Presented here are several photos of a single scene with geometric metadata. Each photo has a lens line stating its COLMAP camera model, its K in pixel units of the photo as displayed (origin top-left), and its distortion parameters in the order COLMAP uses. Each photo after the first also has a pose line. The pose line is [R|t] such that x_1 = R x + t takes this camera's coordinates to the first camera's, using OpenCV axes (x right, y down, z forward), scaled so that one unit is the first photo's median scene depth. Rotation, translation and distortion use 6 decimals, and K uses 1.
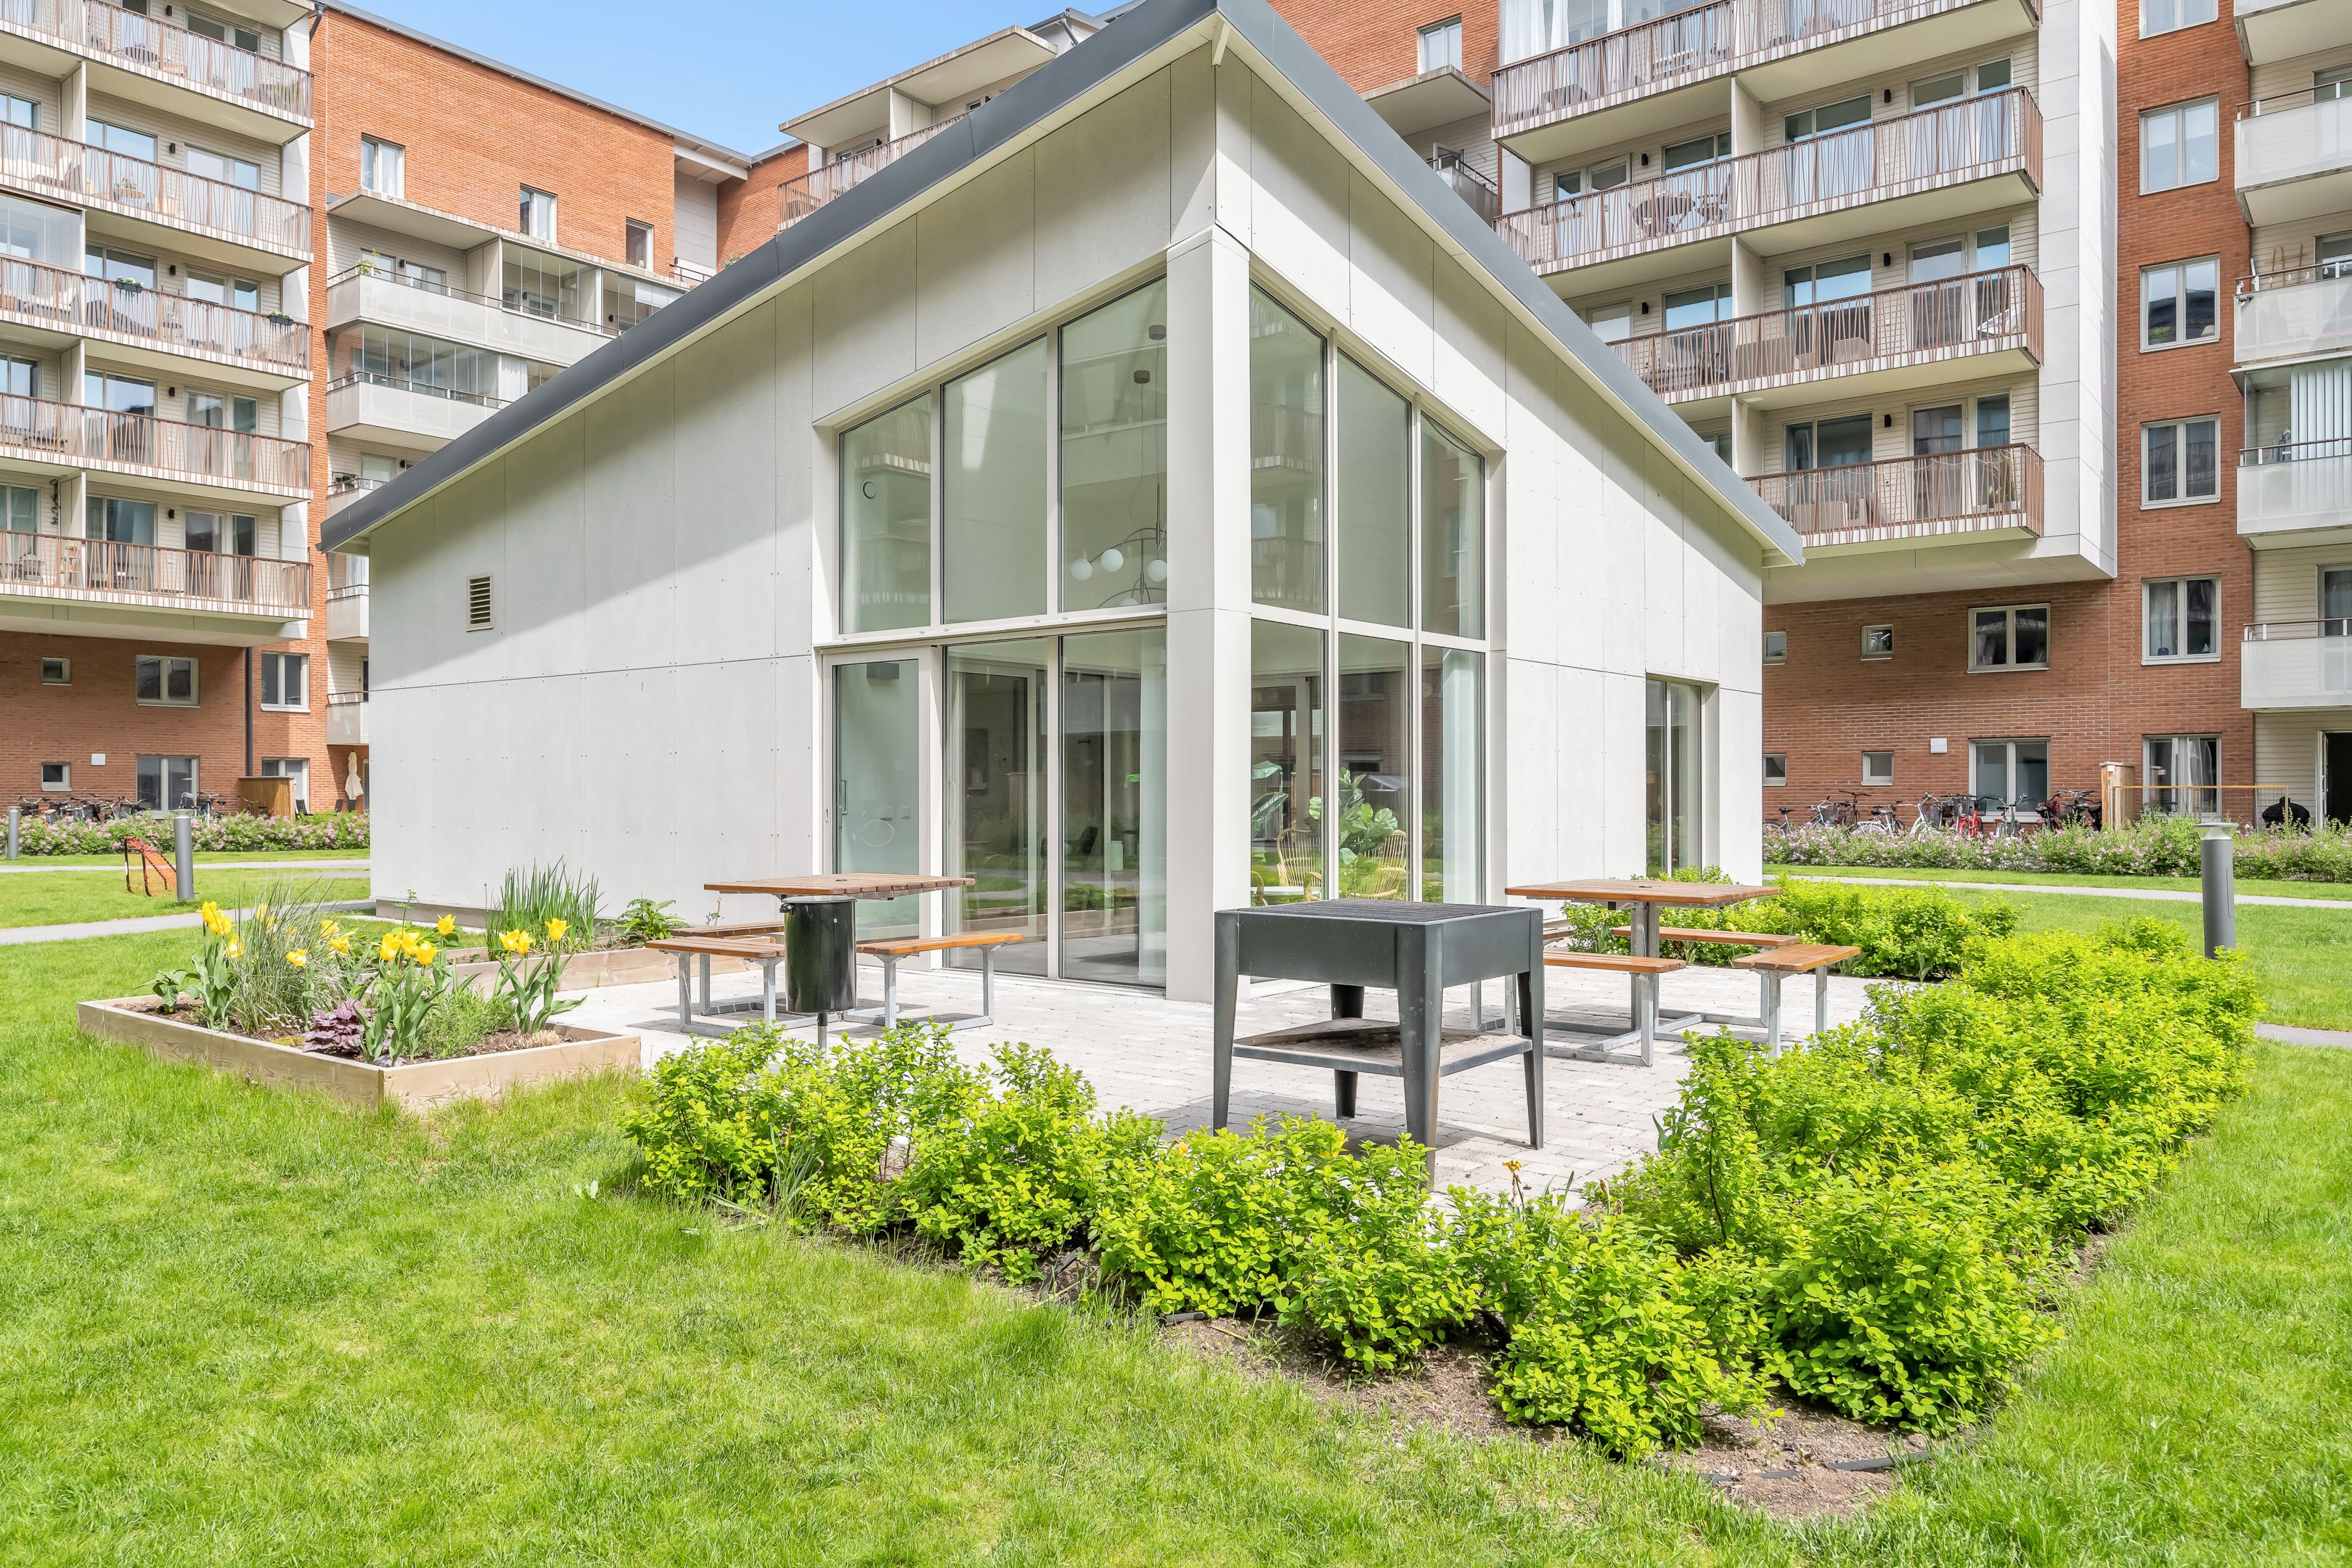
lens RADIAL K [[1613.0, 0, 1182.5], [0, 1613.0, 814.2], [0, 0, 1]] dist [-0.004683, 0.003217]
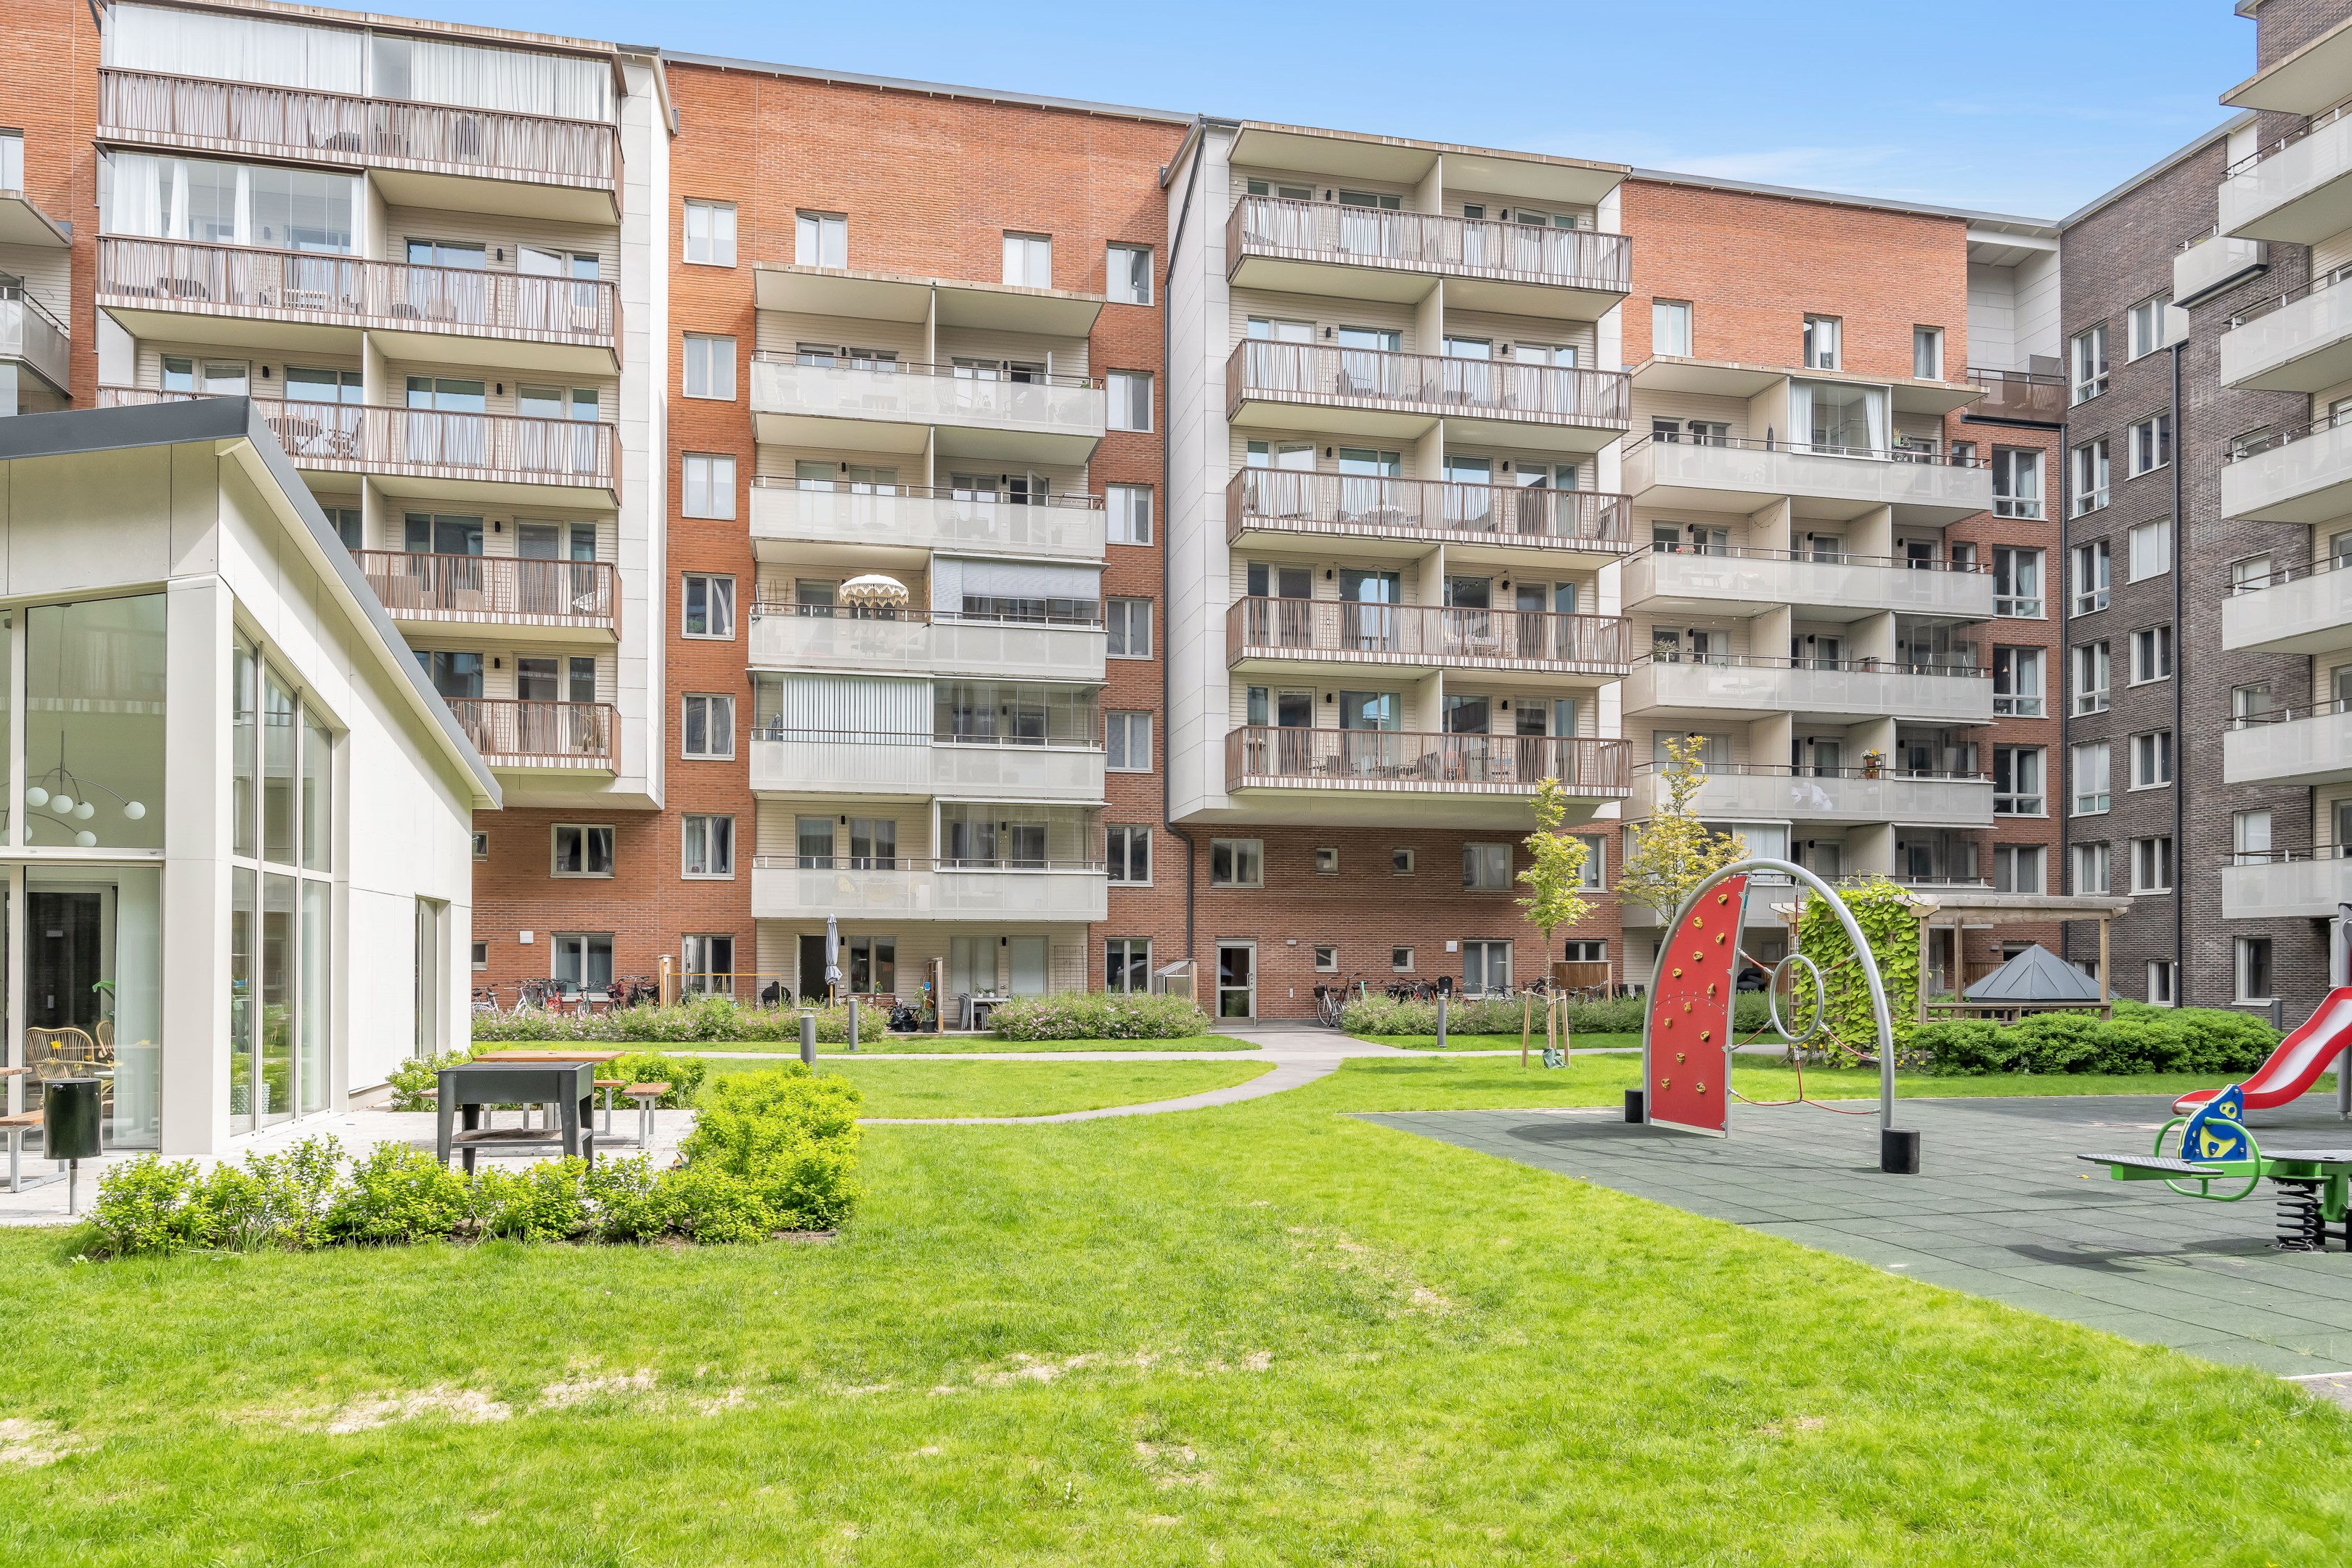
lens RADIAL K [[1613.0, 0, 1182.5], [0, 1613.0, 814.2], [0, 0, 1]] dist [-0.004683, 0.003217]
pose [[0.639179, 0.078070, 0.765085, -0.150932], [0.004280, 0.994458, -0.105051, -0.006052], [-0.769046, 0.070421, 0.635303, -0.148055]]
